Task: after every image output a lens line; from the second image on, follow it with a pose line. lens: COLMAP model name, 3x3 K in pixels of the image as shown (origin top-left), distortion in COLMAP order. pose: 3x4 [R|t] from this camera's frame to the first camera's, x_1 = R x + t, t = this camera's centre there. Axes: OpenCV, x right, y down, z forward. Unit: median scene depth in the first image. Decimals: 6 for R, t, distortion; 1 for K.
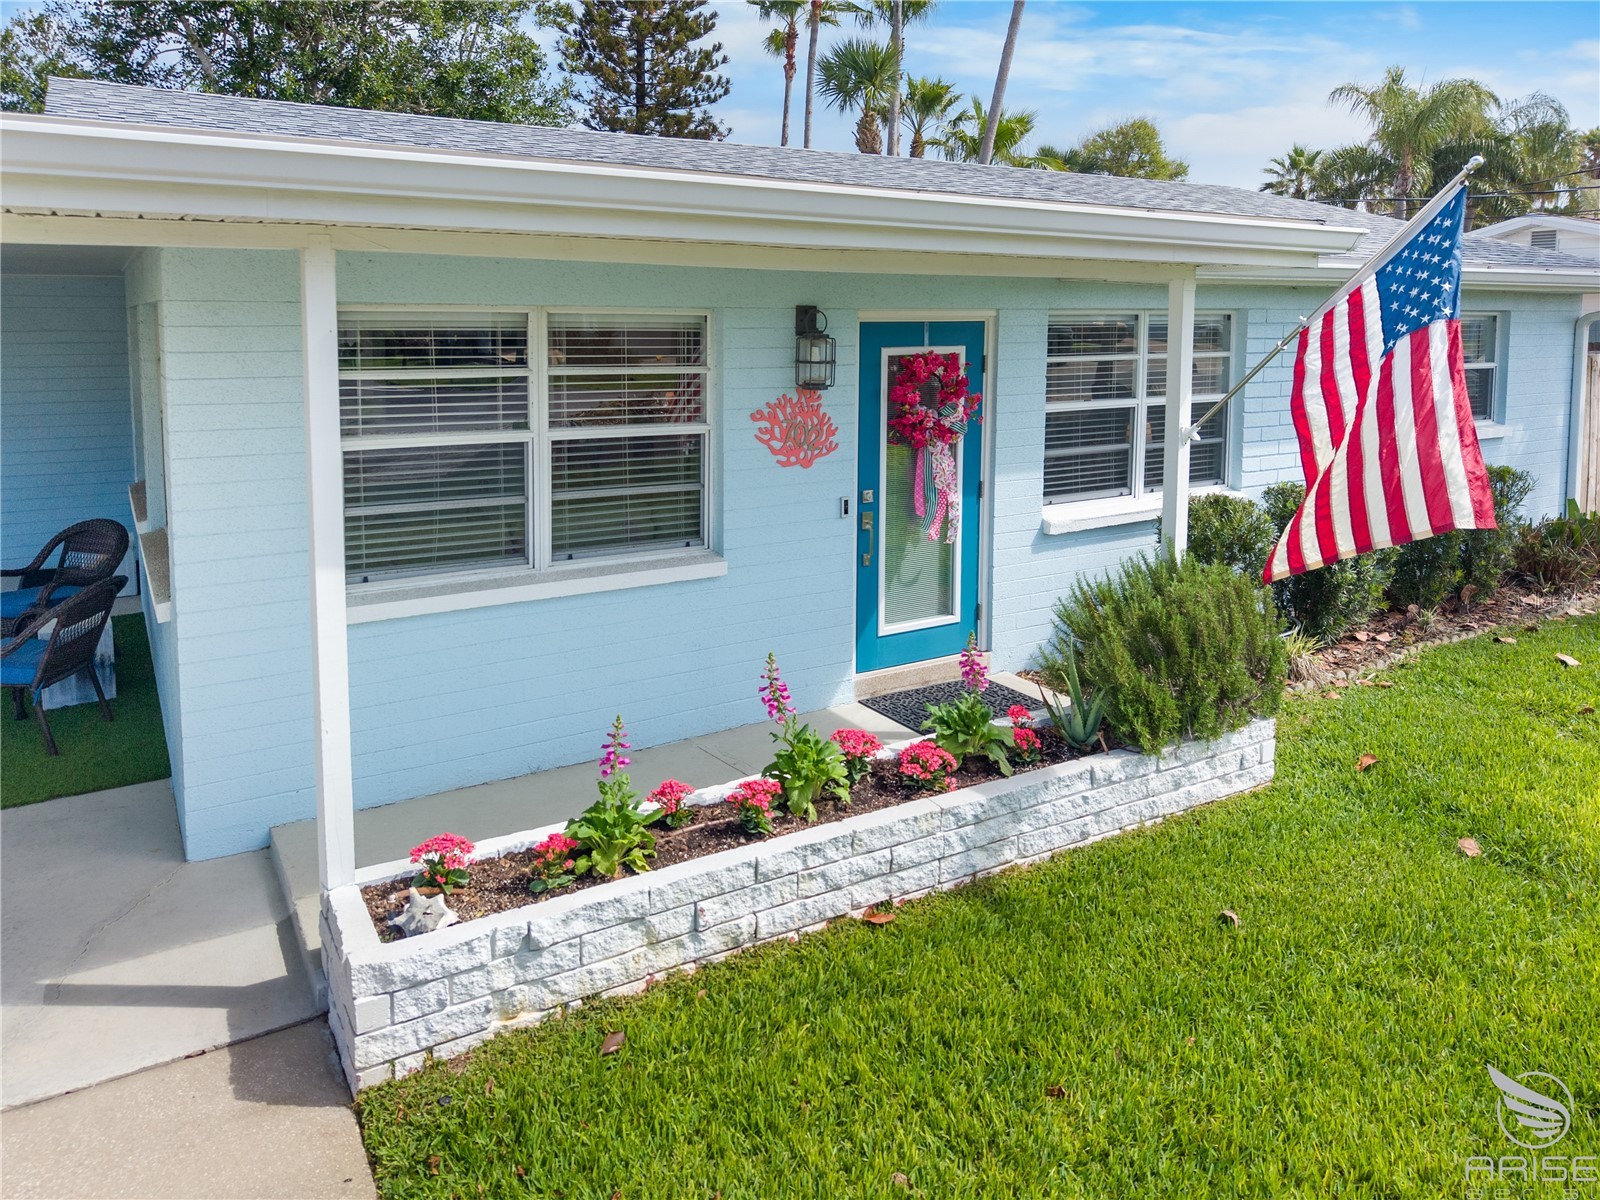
lens RADIAL K [[1072.1, 0, 729.4], [0, 1072.1, 451.2], [0, 0, 1]] dist [0.023689, -0.021732]
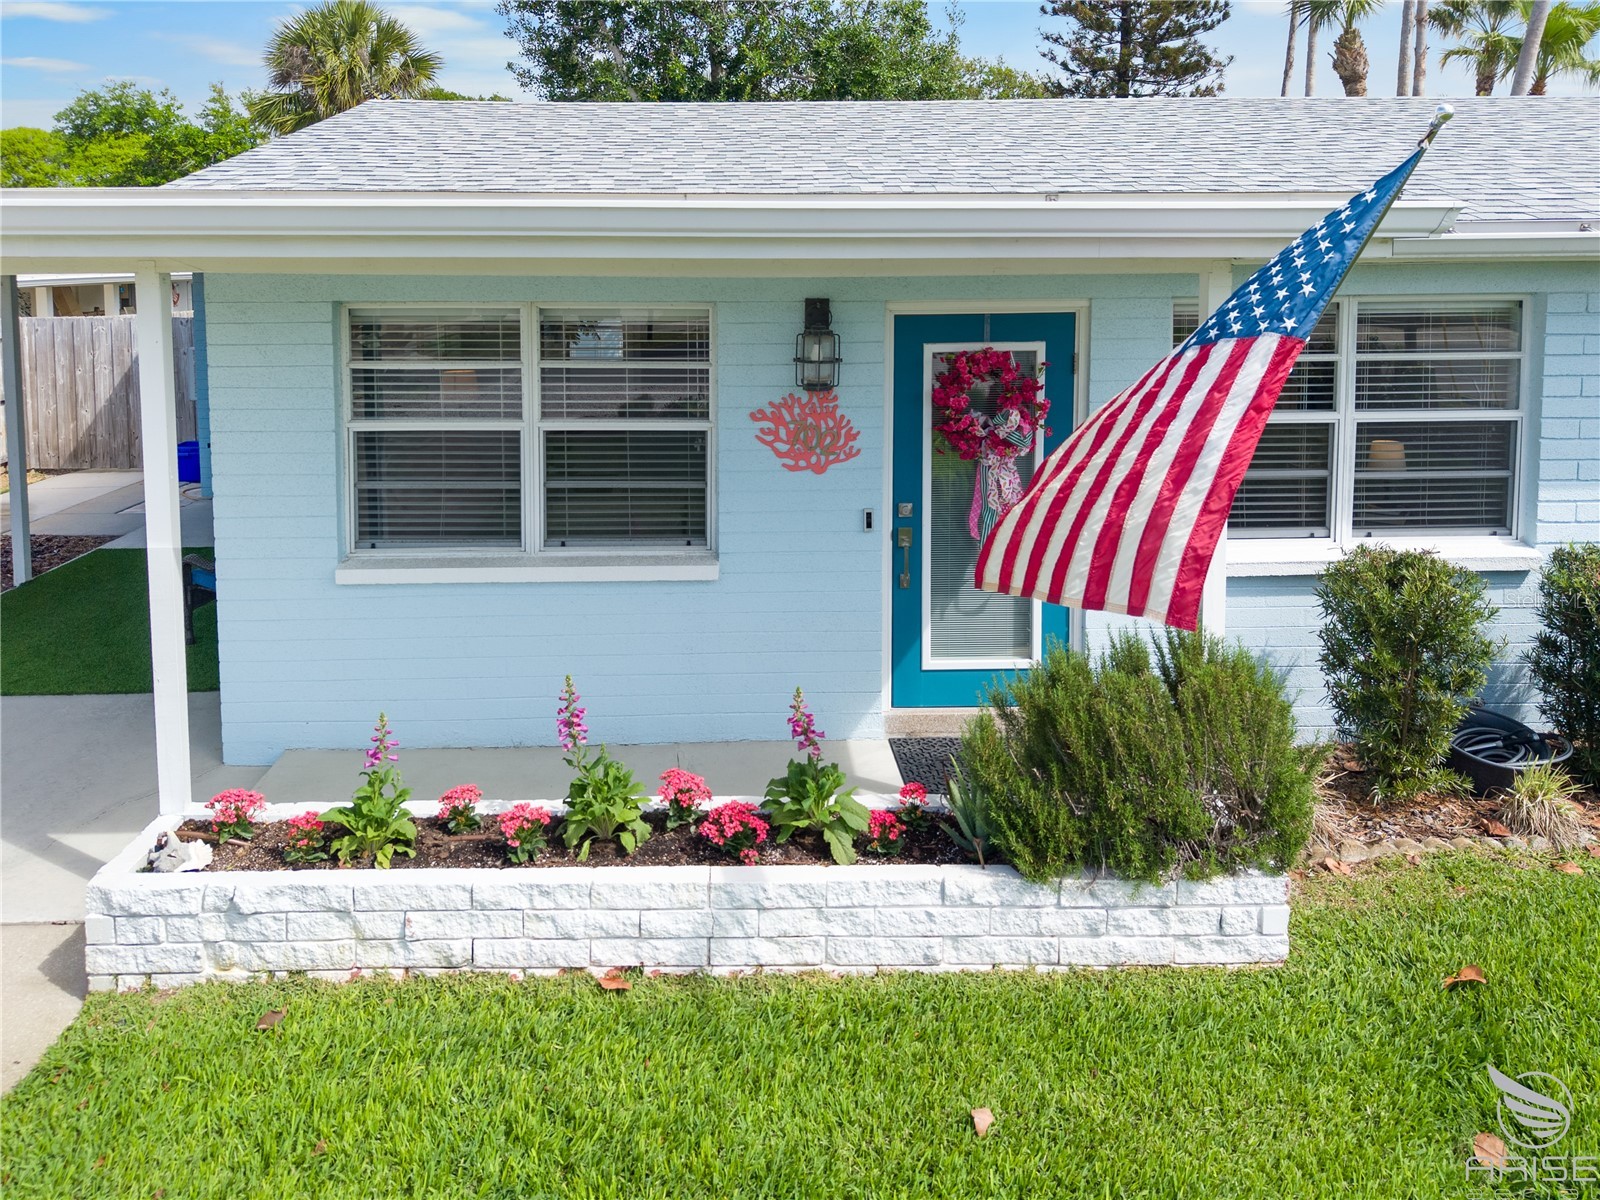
lens RADIAL K [[1072.1, 0, 739.3], [0, 1072.1, 388.0], [0, 0, 1]] dist [0.023689, -0.021732]
pose [[0.880156, 0.045771, -0.472472, 0.457071], [-0.049349, 0.998770, 0.004826, -0.060895], [0.472112, 0.019068, 0.881332, 0.158507]]
